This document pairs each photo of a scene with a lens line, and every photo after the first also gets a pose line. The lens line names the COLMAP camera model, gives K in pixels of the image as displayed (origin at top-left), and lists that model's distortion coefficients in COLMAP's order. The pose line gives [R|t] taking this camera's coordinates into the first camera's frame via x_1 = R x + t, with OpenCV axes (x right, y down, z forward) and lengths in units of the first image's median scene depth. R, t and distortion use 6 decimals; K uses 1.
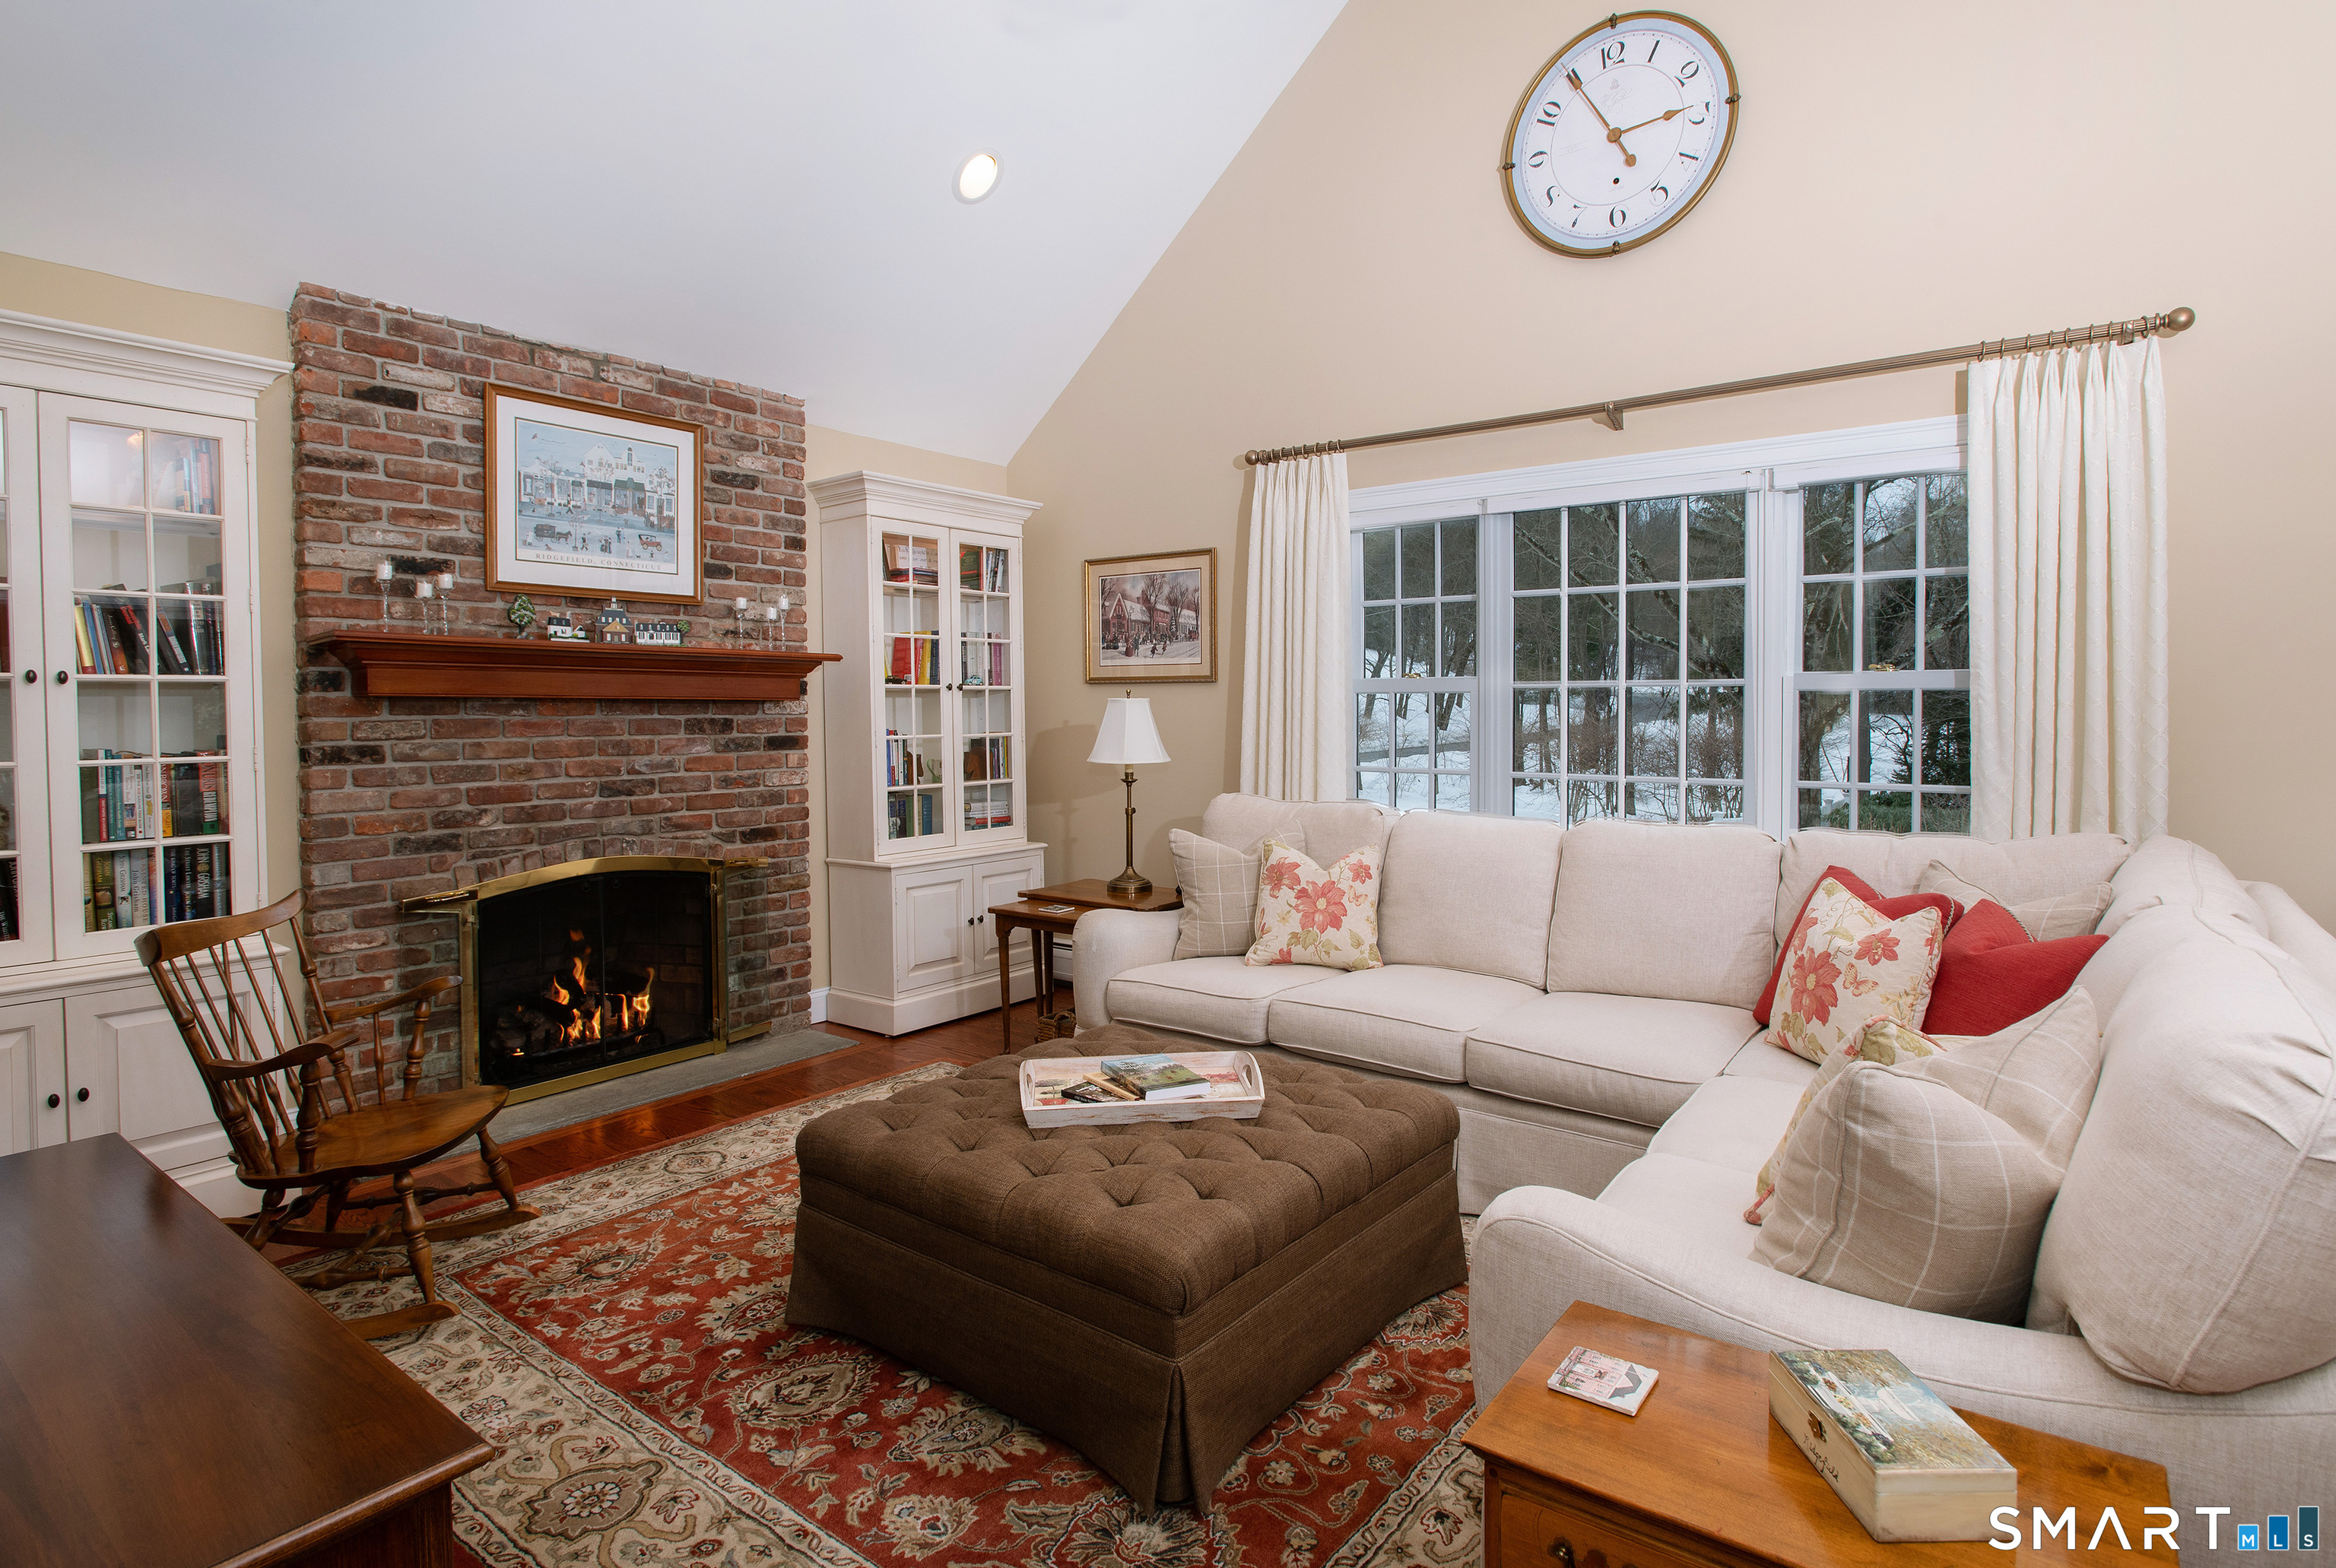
lens RADIAL K [[1212.4, 0, 1218.2], [0, 1212.4, 728.6], [0, 0, 1]] dist [-0.001614, 0.000561]
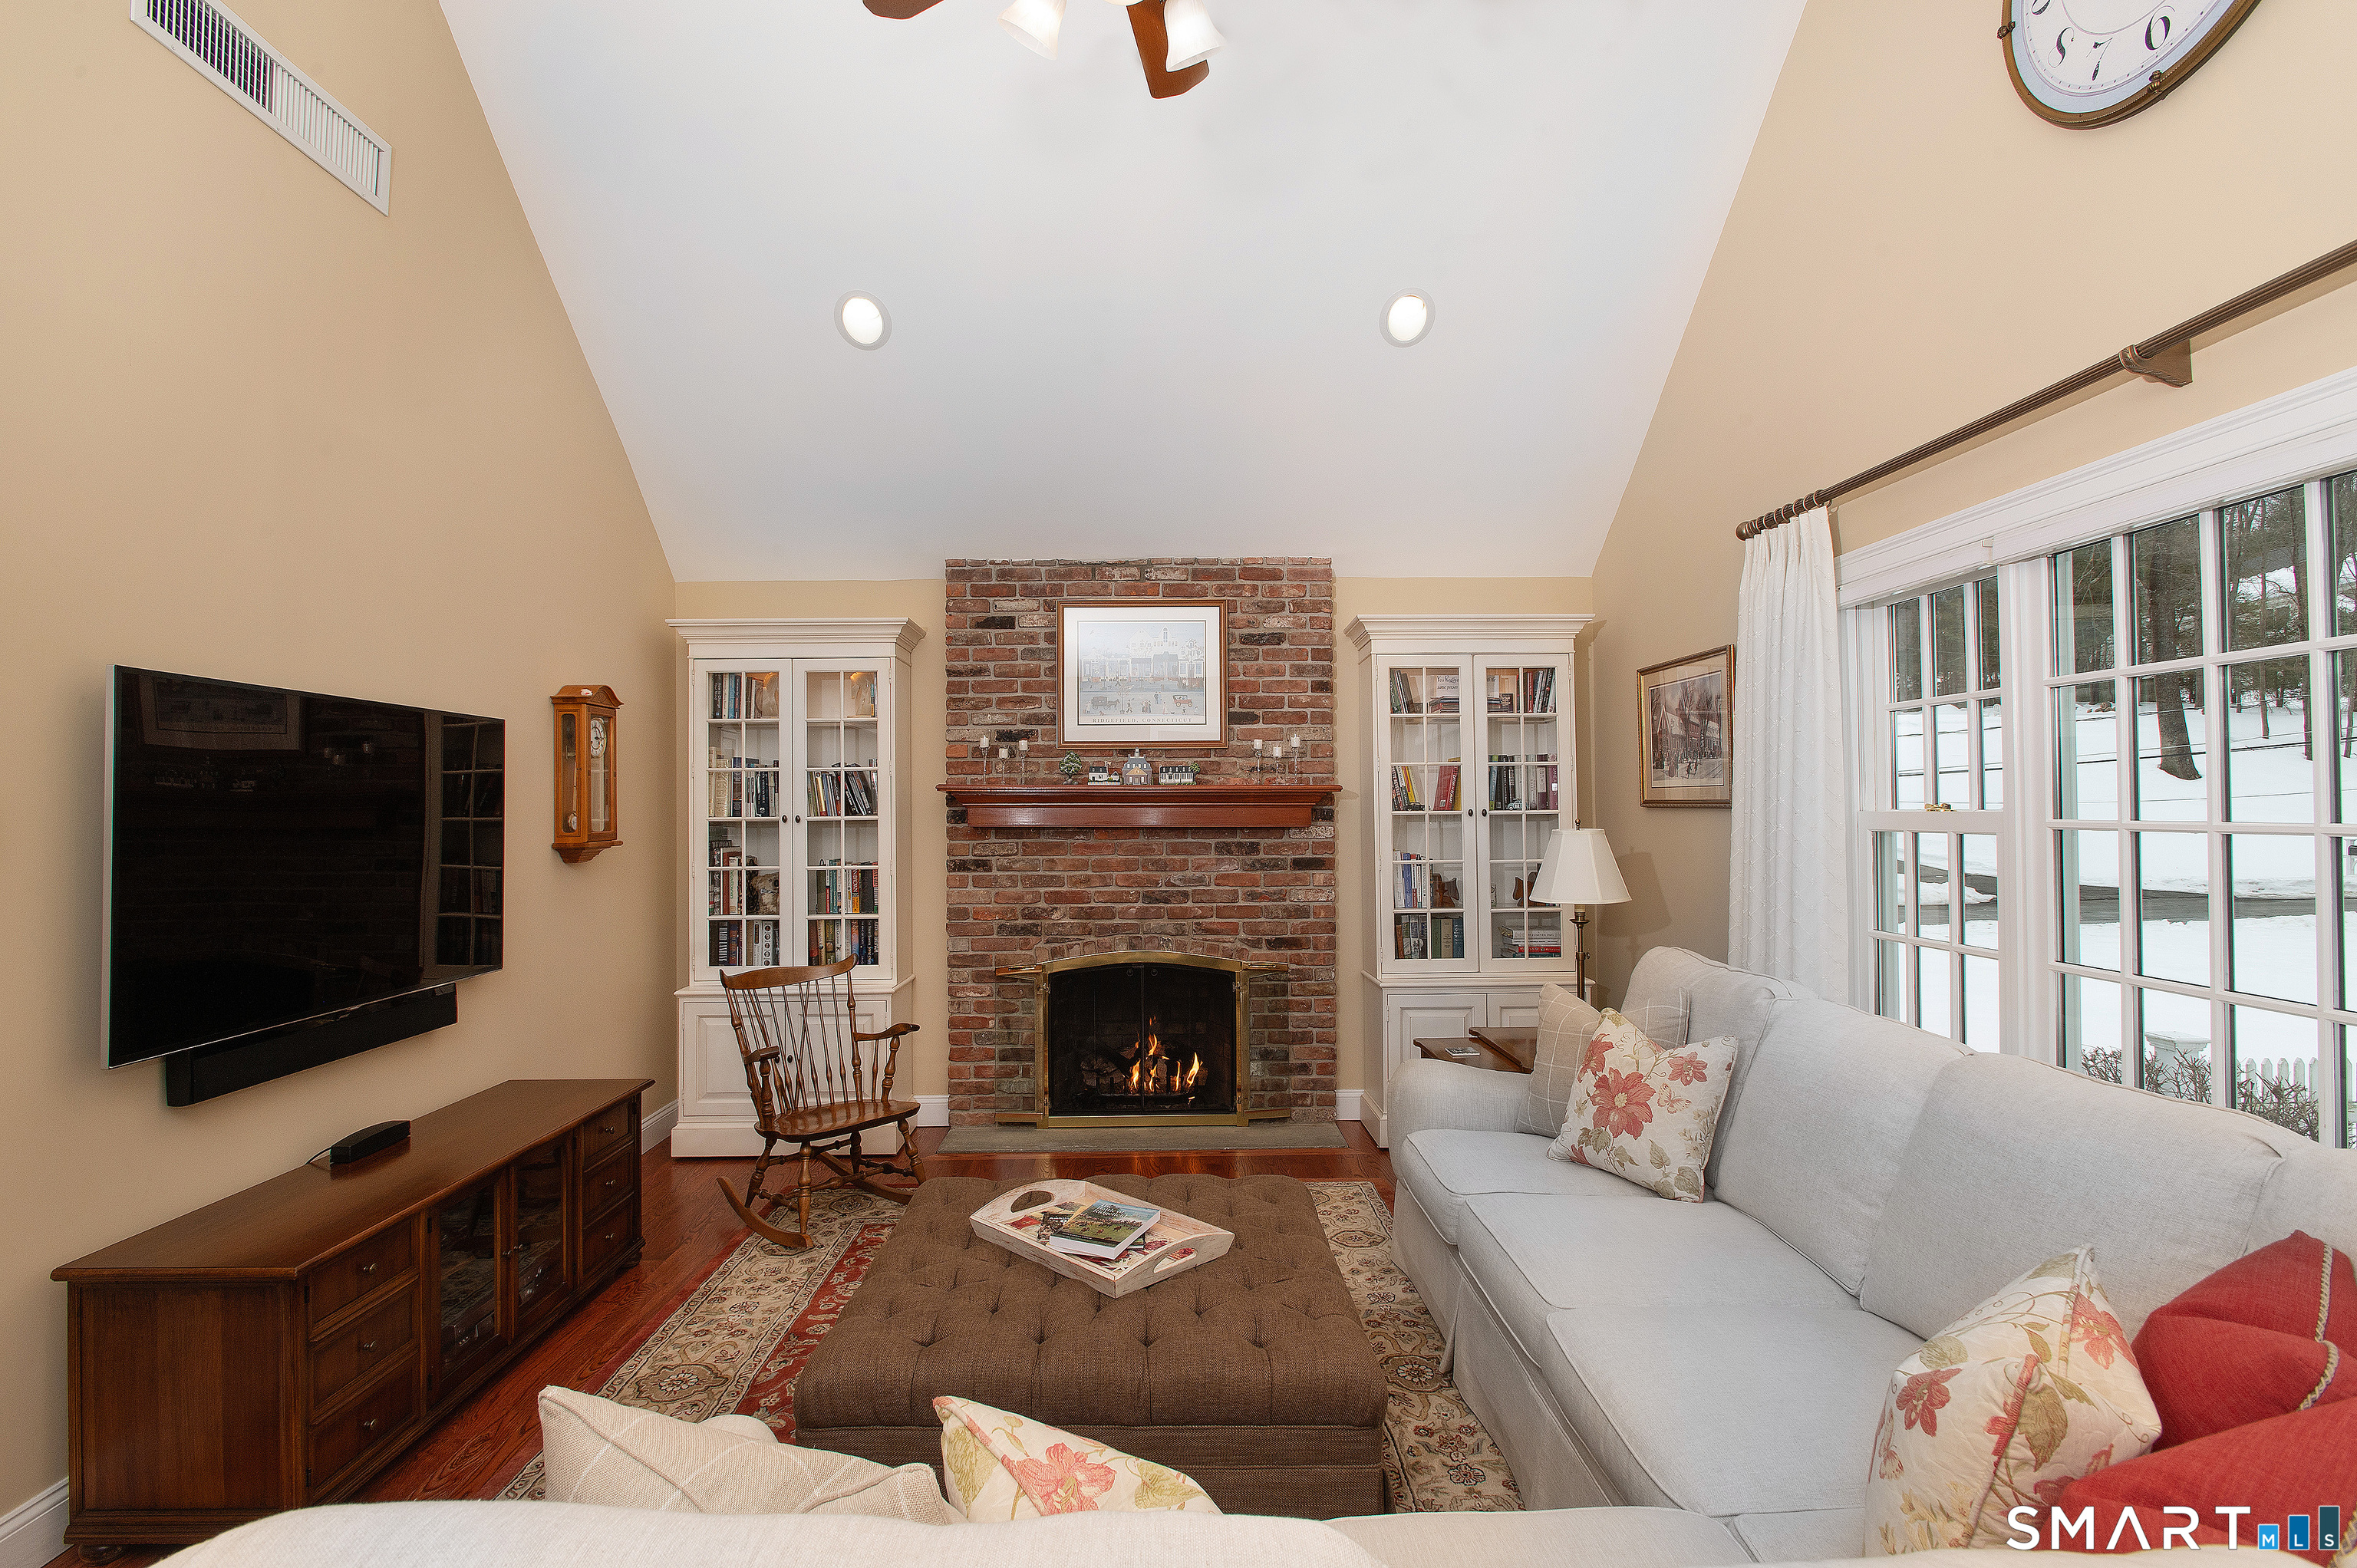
lens RADIAL K [[1136.1, 0, 1174.4], [0, 1136.1, 791.5], [0, 0, 1]] dist [-0.007062, 0.001633]
pose [[0.607266, -0.011091, -0.794421, 0.455985], [-0.011470, 0.999676, -0.022724, -0.033836], [0.794416, 0.022911, 0.606942, 0.286460]]
